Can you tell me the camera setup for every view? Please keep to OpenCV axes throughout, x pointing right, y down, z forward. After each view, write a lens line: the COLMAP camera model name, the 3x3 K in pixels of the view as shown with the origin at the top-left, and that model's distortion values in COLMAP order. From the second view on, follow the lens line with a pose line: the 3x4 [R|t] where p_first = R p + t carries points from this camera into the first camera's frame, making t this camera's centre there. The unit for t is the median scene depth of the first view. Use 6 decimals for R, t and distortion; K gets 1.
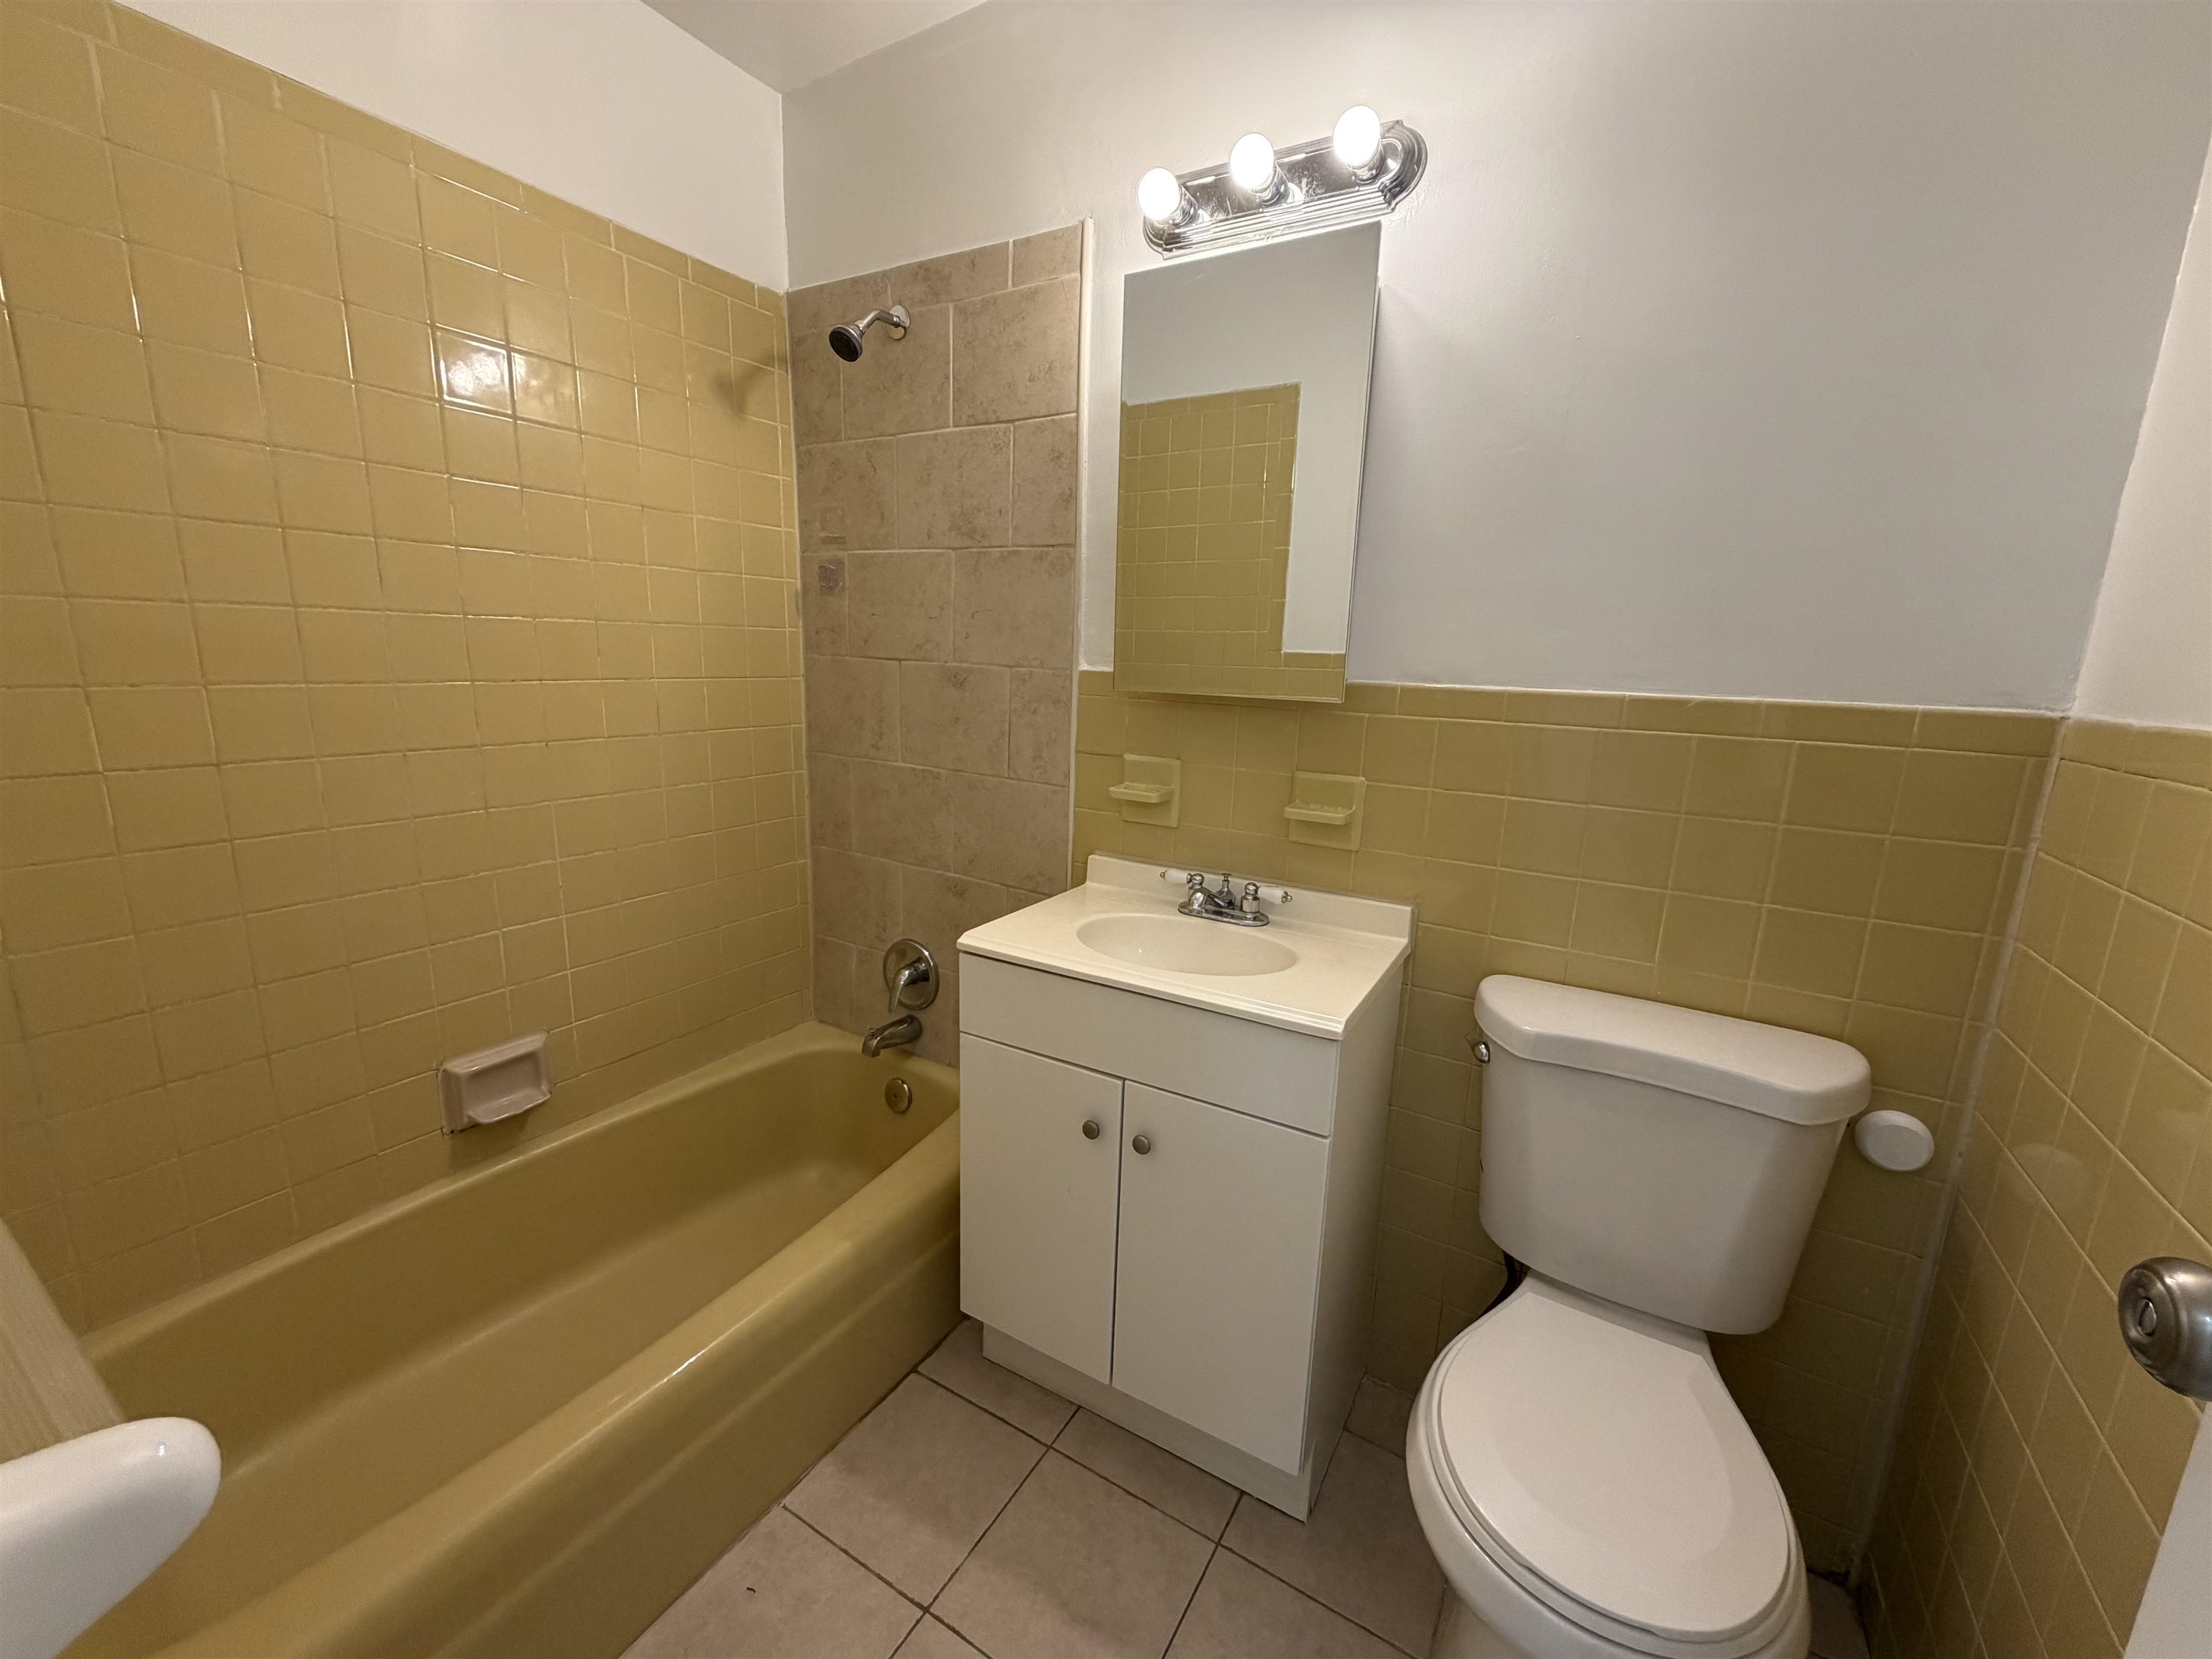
lens RADIAL K [[878.1, 0, 1097.3], [0, 878.1, 828.9], [0, 0, 1]] dist [0.000709, -0.000258]
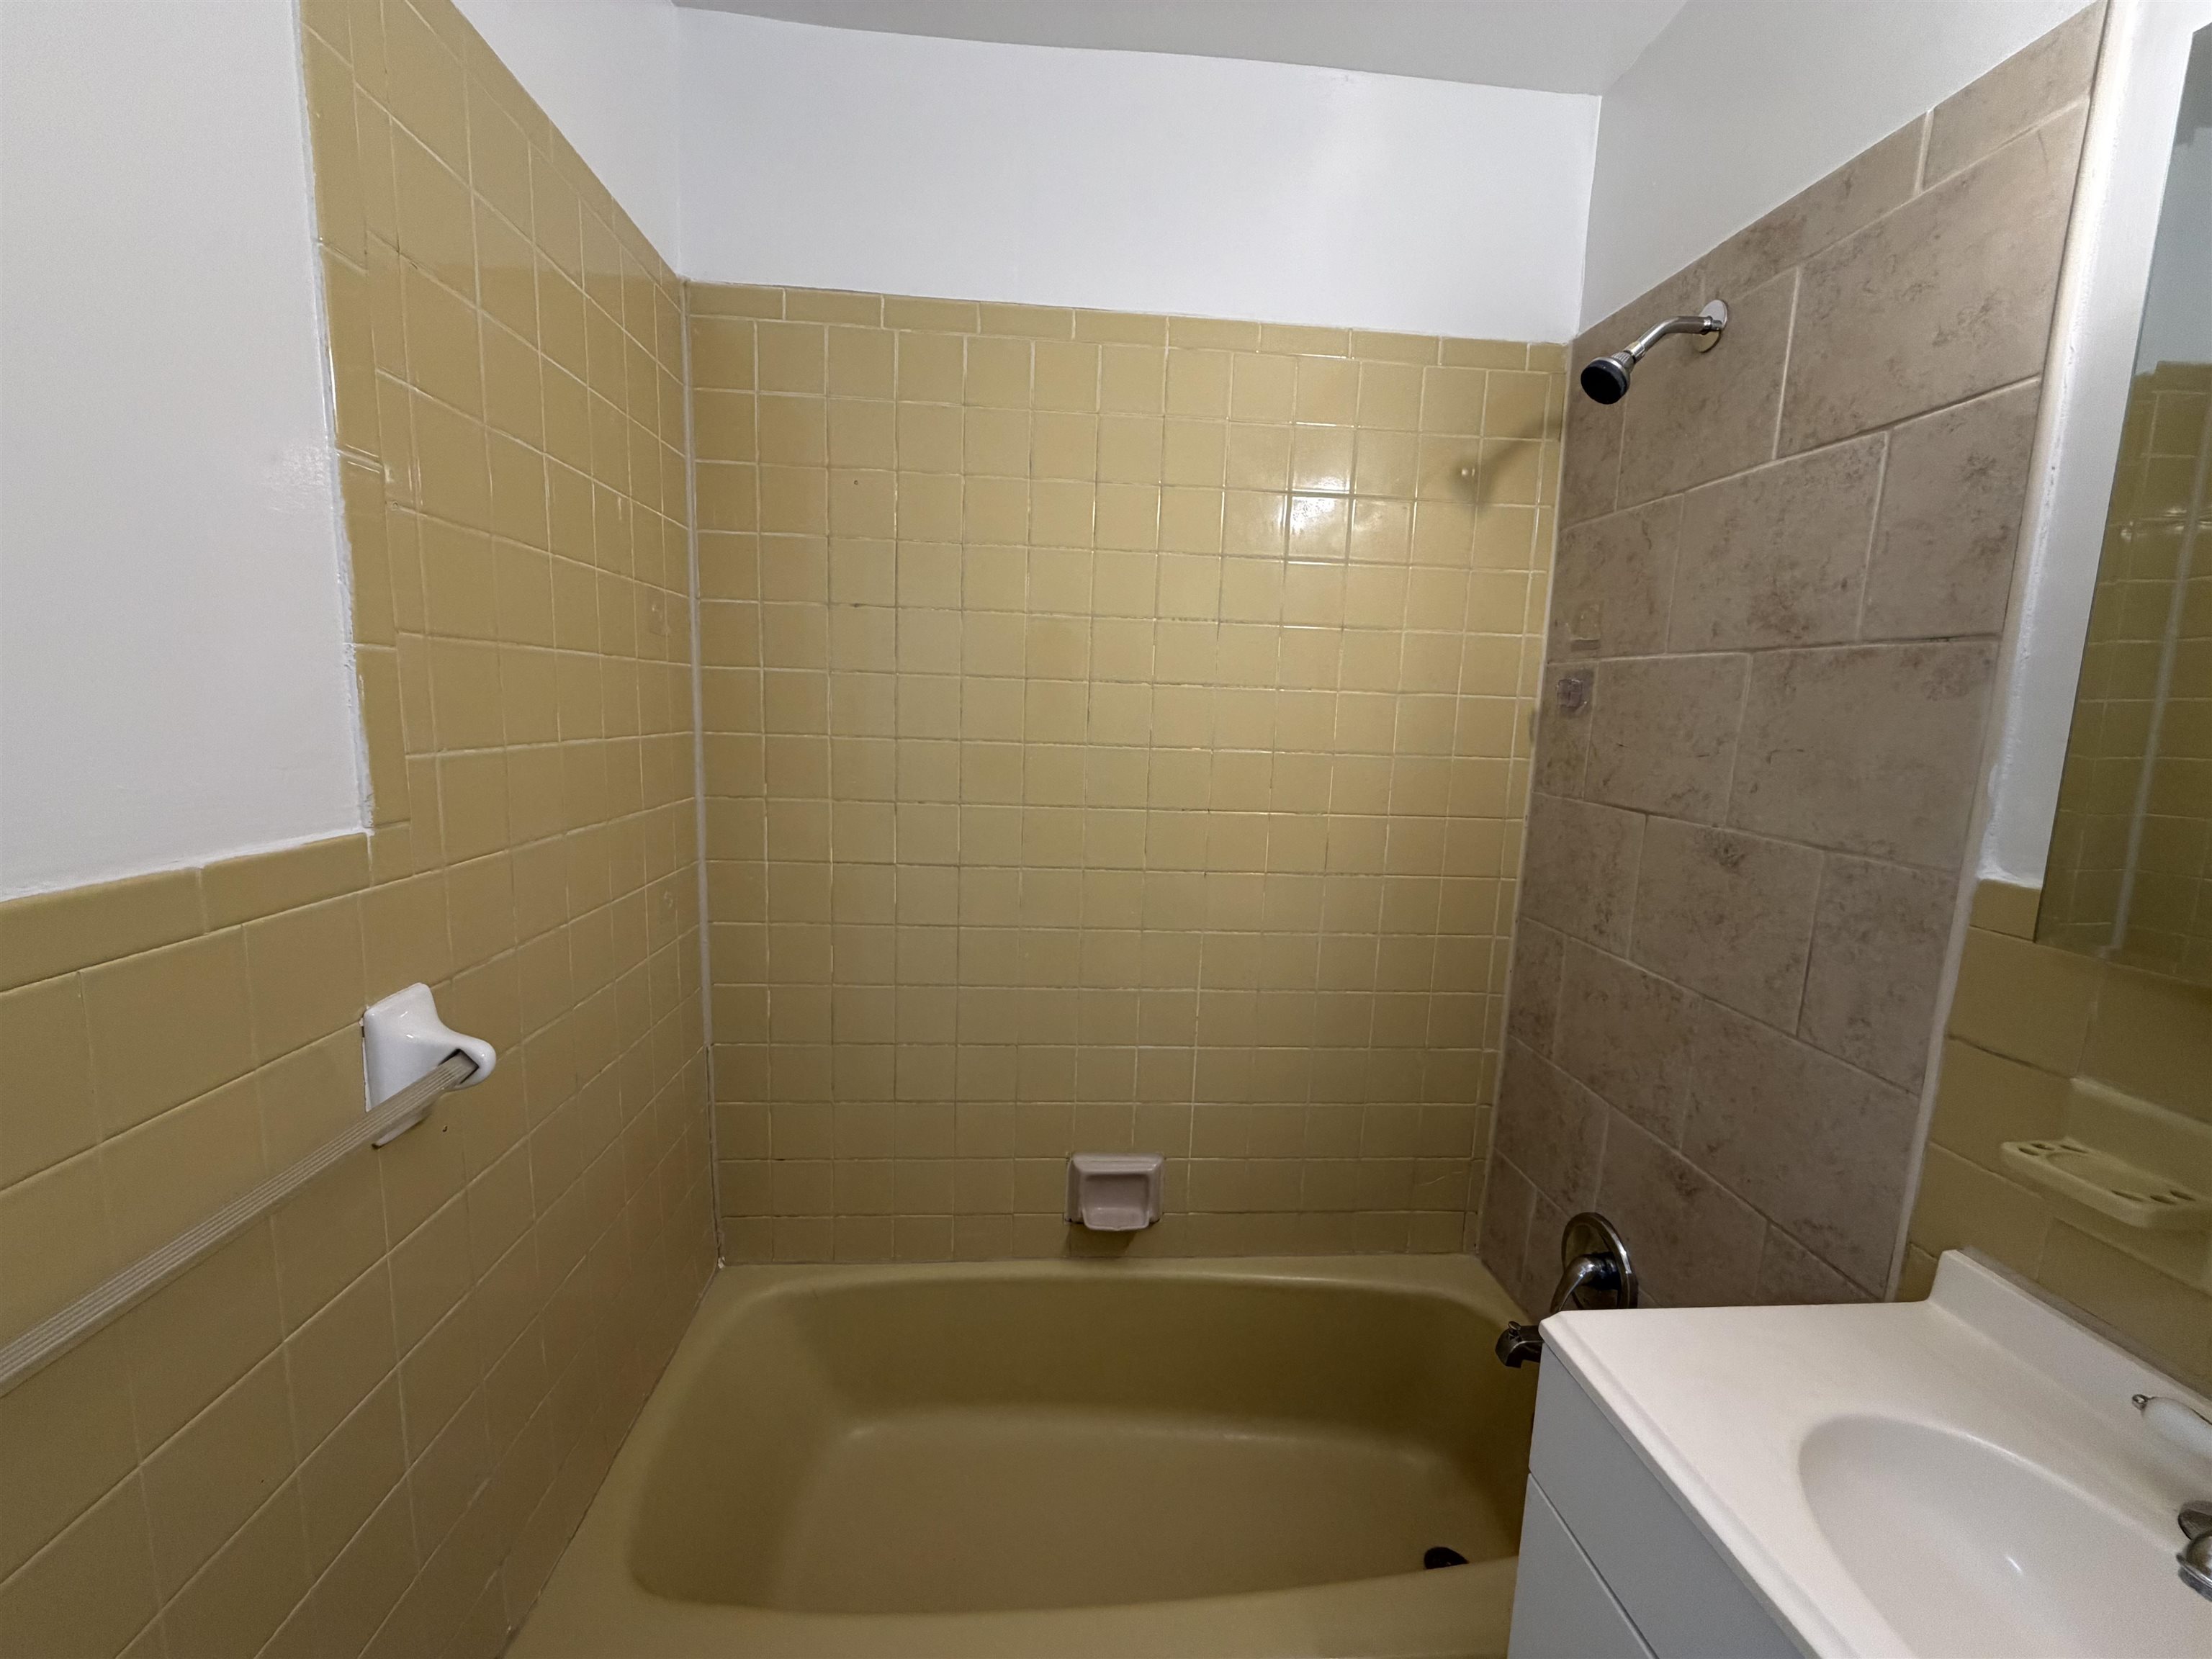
lens RADIAL K [[878.1, 0, 1102.0], [0, 878.1, 827.0], [0, 0, 1]] dist [0.000709, -0.000258]
pose [[0.577028, 0.103110, -0.810190, 0.090893], [-0.180895, 0.983496, -0.003670, -0.113223], [0.796440, 0.148677, 0.586156, 0.294771]]
